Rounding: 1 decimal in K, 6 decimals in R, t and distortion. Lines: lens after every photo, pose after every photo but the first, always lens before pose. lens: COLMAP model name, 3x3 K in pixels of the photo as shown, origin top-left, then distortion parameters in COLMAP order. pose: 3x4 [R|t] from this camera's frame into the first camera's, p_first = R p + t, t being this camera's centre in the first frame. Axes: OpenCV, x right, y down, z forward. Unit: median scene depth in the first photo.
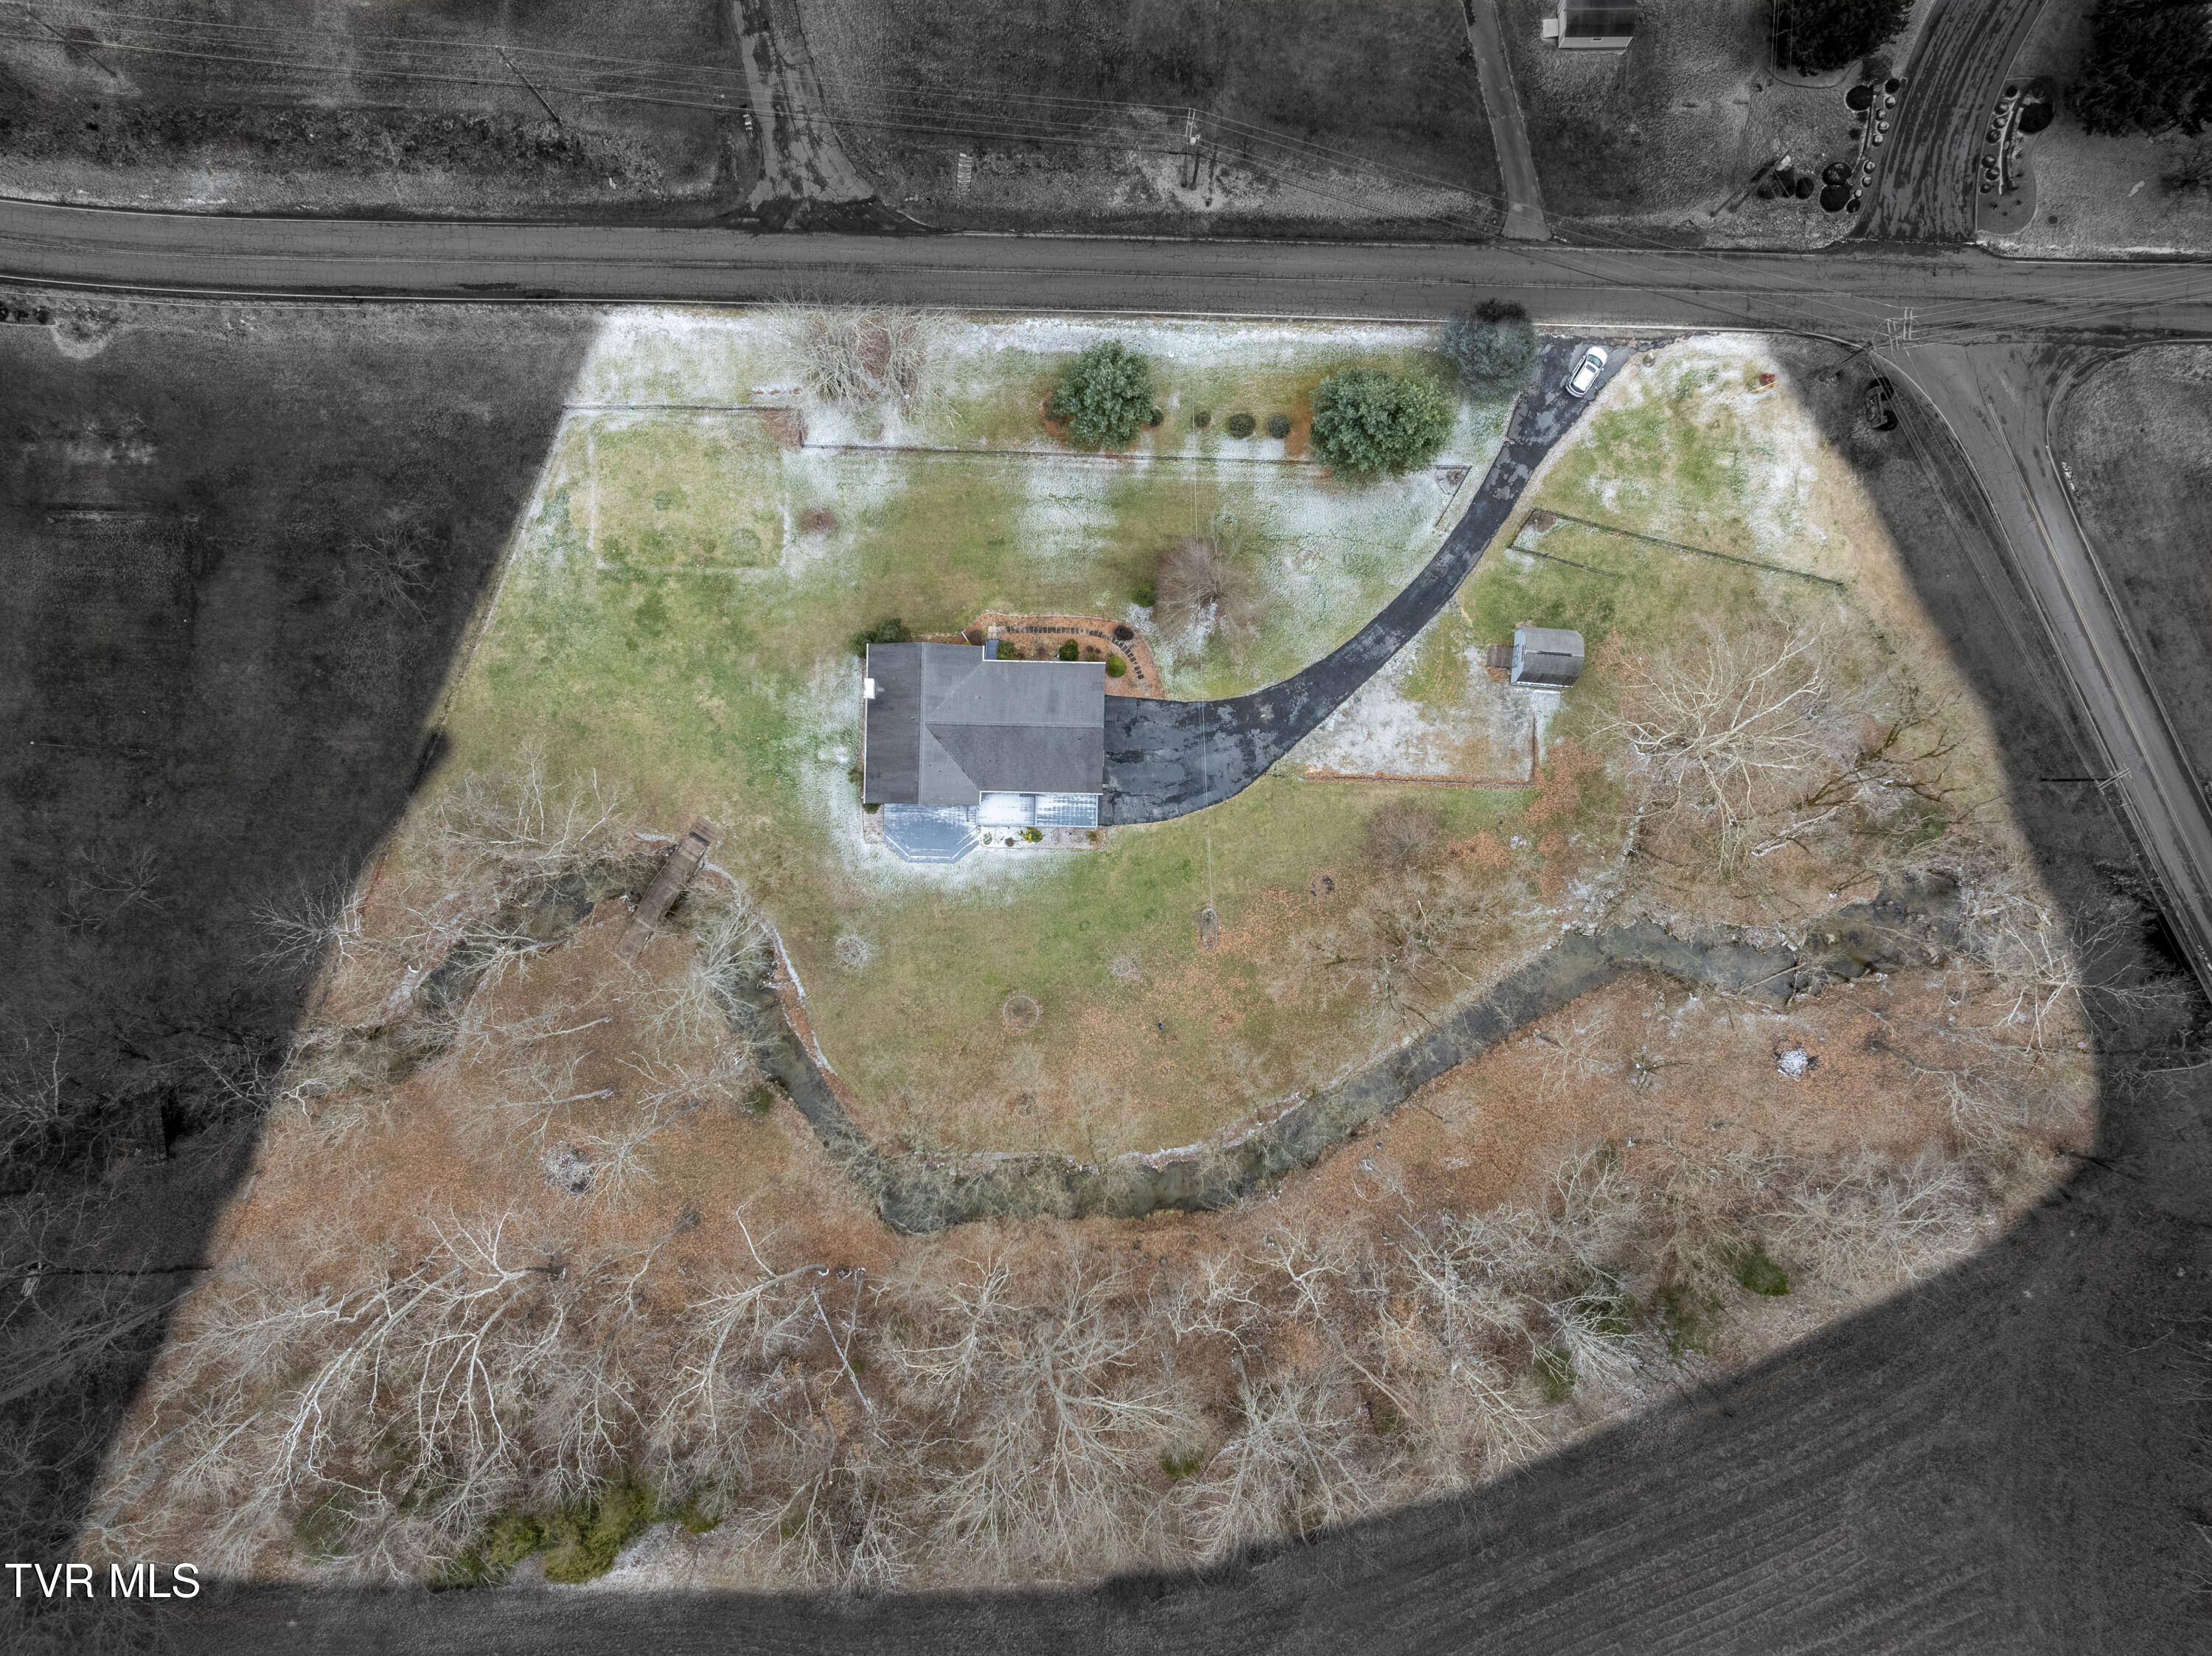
lens RADIAL K [[1540.7, 0, 1106.0], [0, 1540.7, 828.0], [0, 0, 1]] dist [-0.017717, -0.053614]
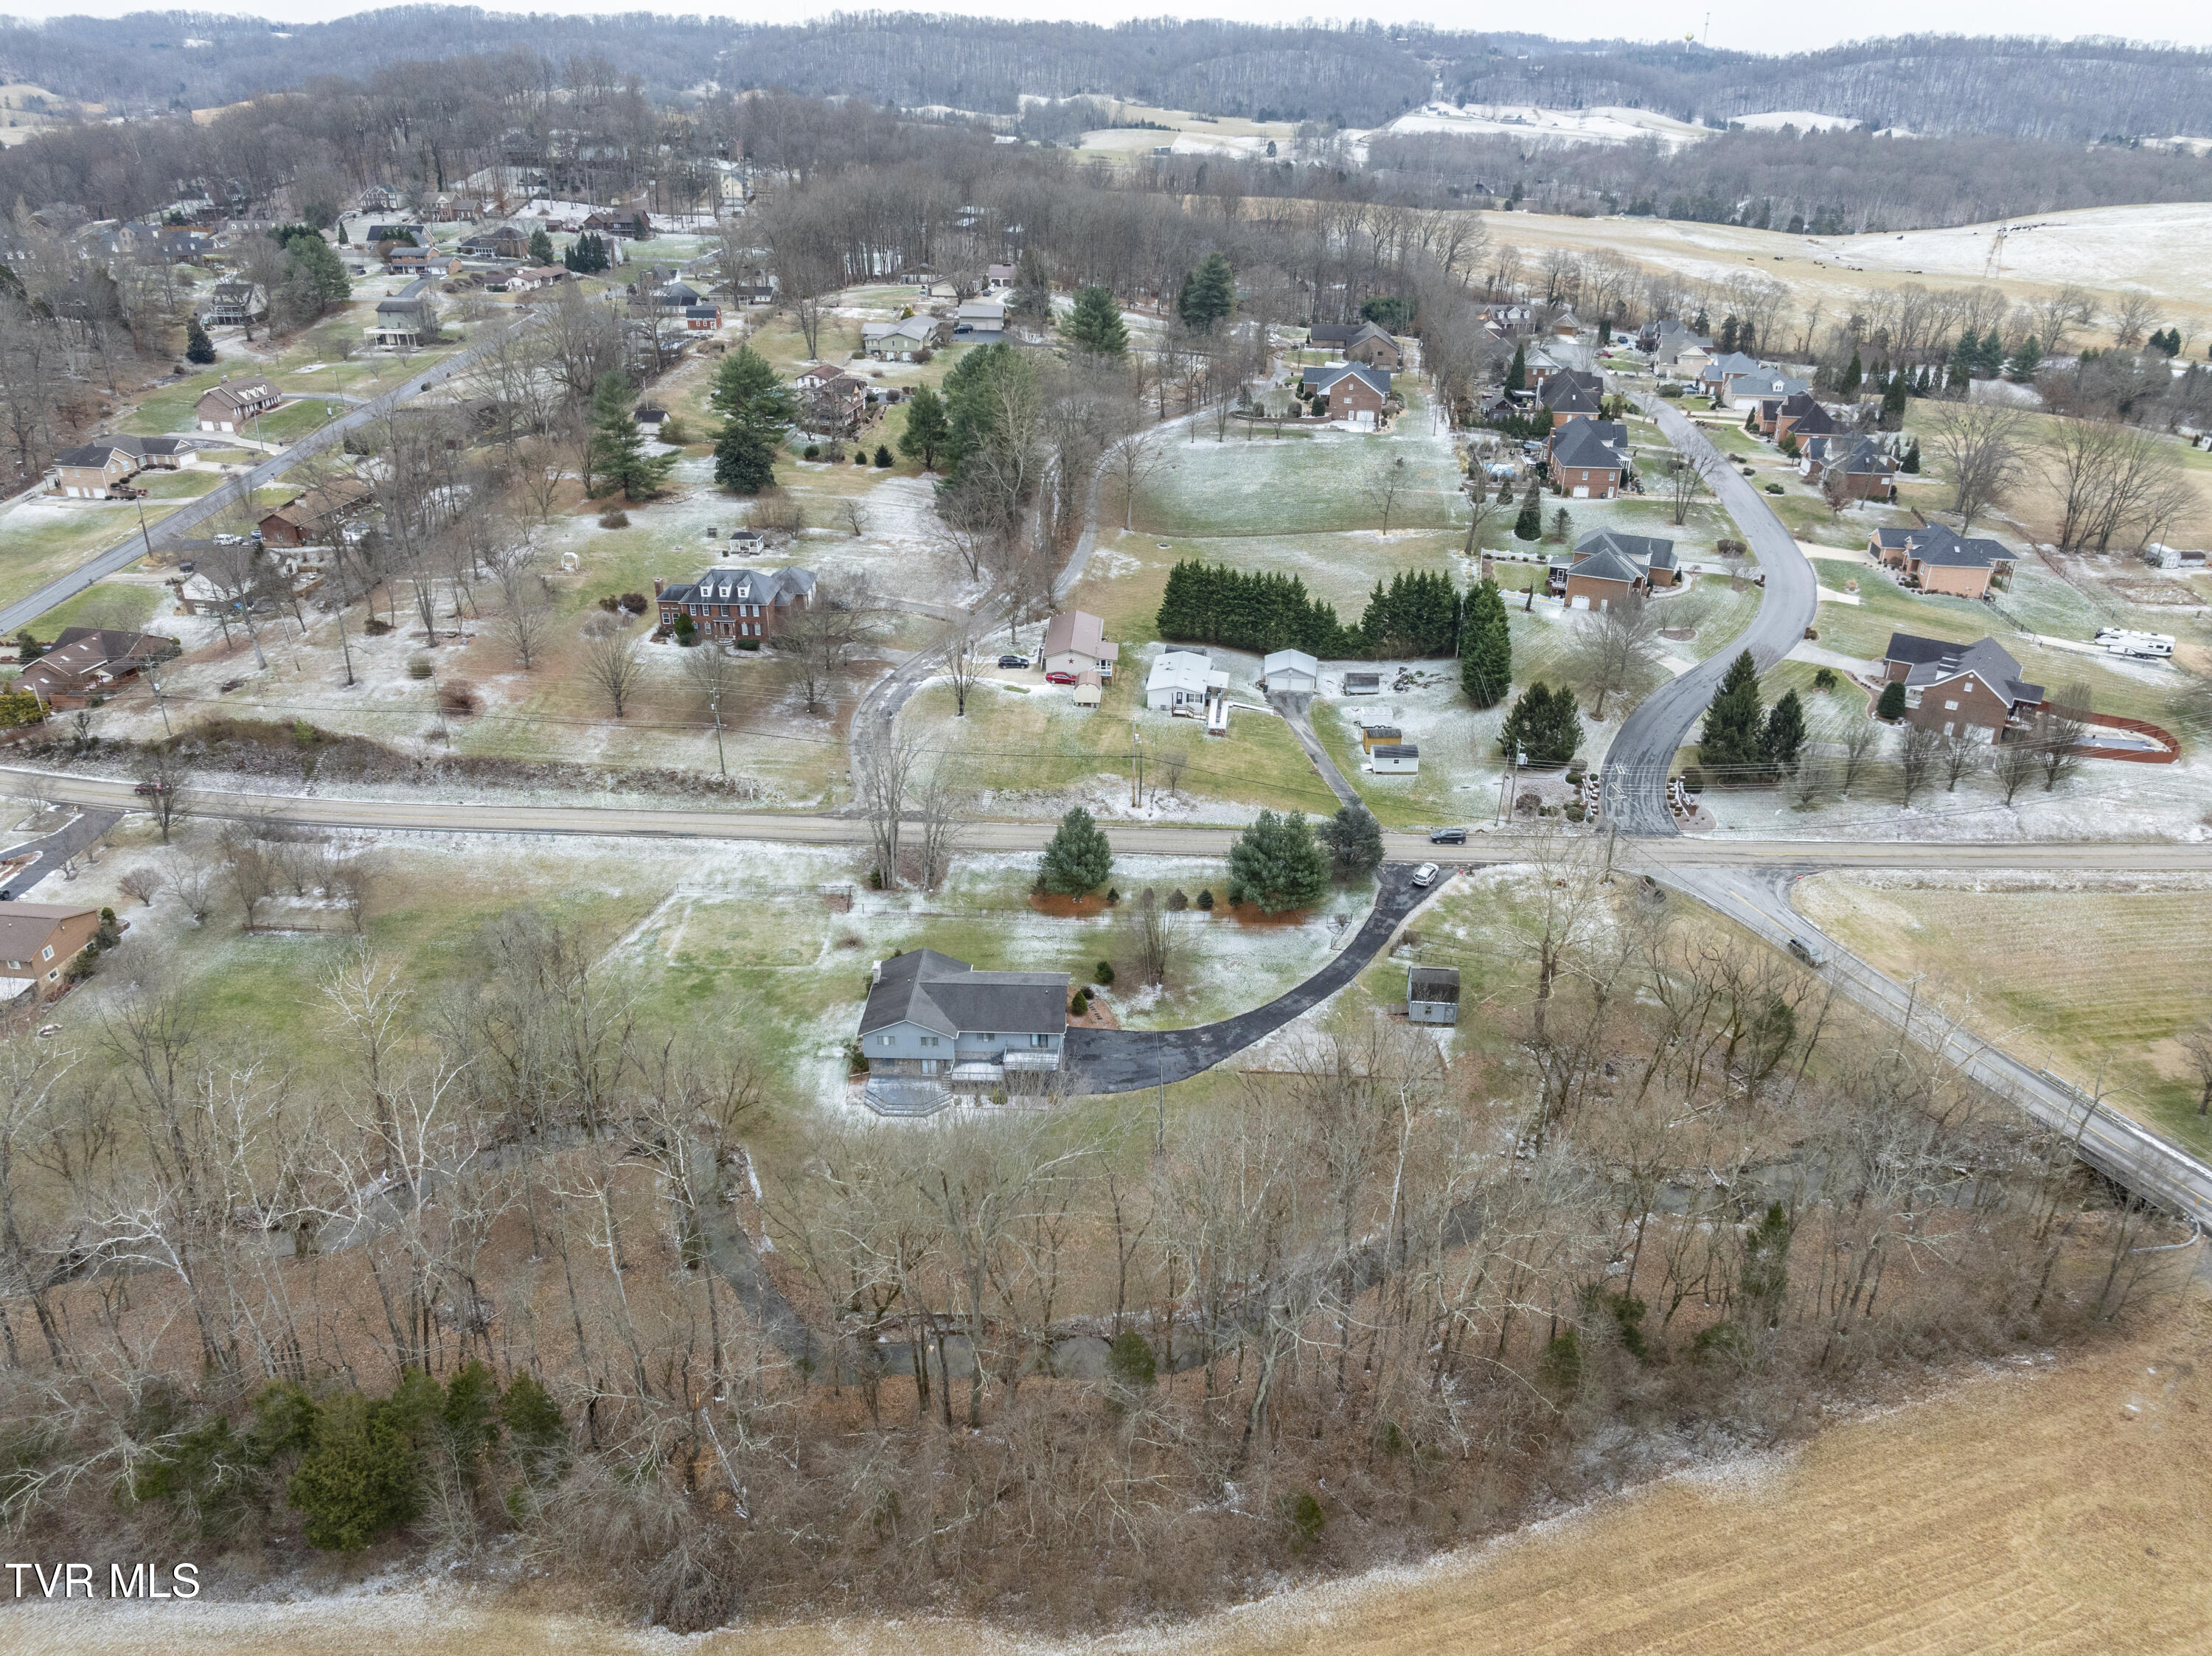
lens RADIAL K [[1540.7, 0, 1106.0], [0, 1540.7, 828.0], [0, 0, 1]] dist [-0.017717, -0.053614]
pose [[0.999857, 0.015872, -0.005809, 0.032240], [-0.012435, 0.458094, -0.888817, 0.900140], [-0.011446, 0.888762, 0.458226, 0.323679]]
